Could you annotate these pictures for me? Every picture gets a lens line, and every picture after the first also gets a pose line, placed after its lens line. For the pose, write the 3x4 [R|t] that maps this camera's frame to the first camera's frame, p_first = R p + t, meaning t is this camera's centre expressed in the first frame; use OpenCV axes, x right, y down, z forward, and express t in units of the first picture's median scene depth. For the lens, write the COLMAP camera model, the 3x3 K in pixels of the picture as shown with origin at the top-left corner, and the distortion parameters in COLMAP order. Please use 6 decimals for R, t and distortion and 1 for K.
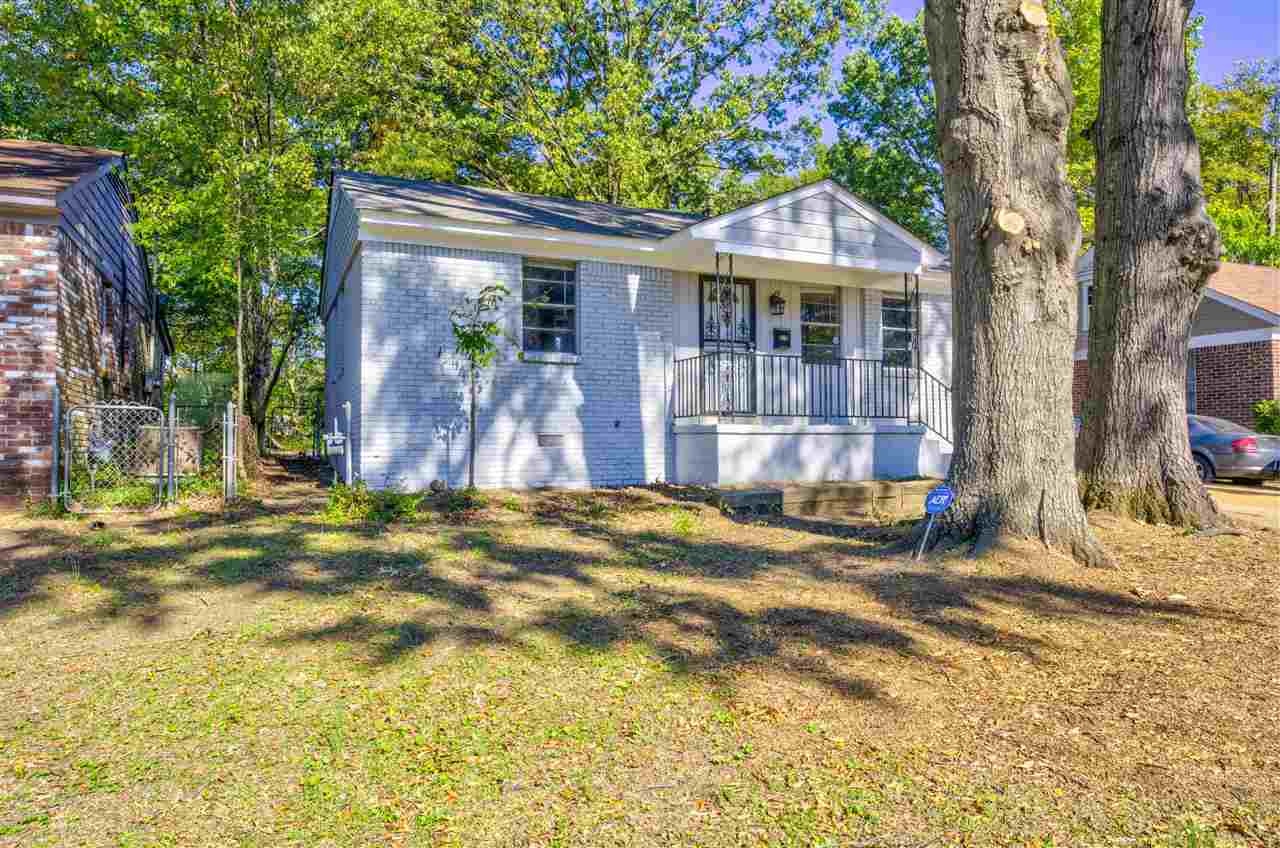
lens RADIAL K [[799.6, 0, 641.8], [0, 799.6, 454.5], [0, 0, 1]] dist [0.004563, 0.002183]
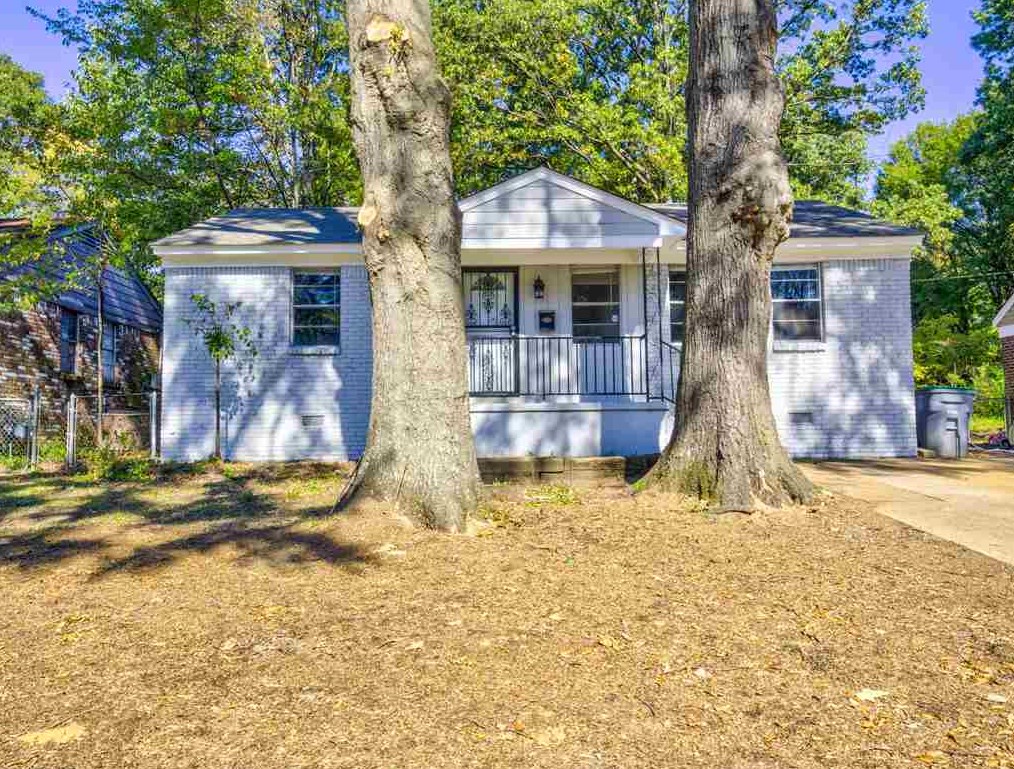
lens RADIAL K [[808.7, 0, 504.6], [0, 808.7, 411.7], [0, 0, 1]] dist [-0.003199, 0.004186]
pose [[0.909839, -0.015463, -0.414673, 0.622414], [-0.001141, 0.999209, -0.039762, 0.016320], [0.414960, 0.036650, 0.909101, 0.035122]]
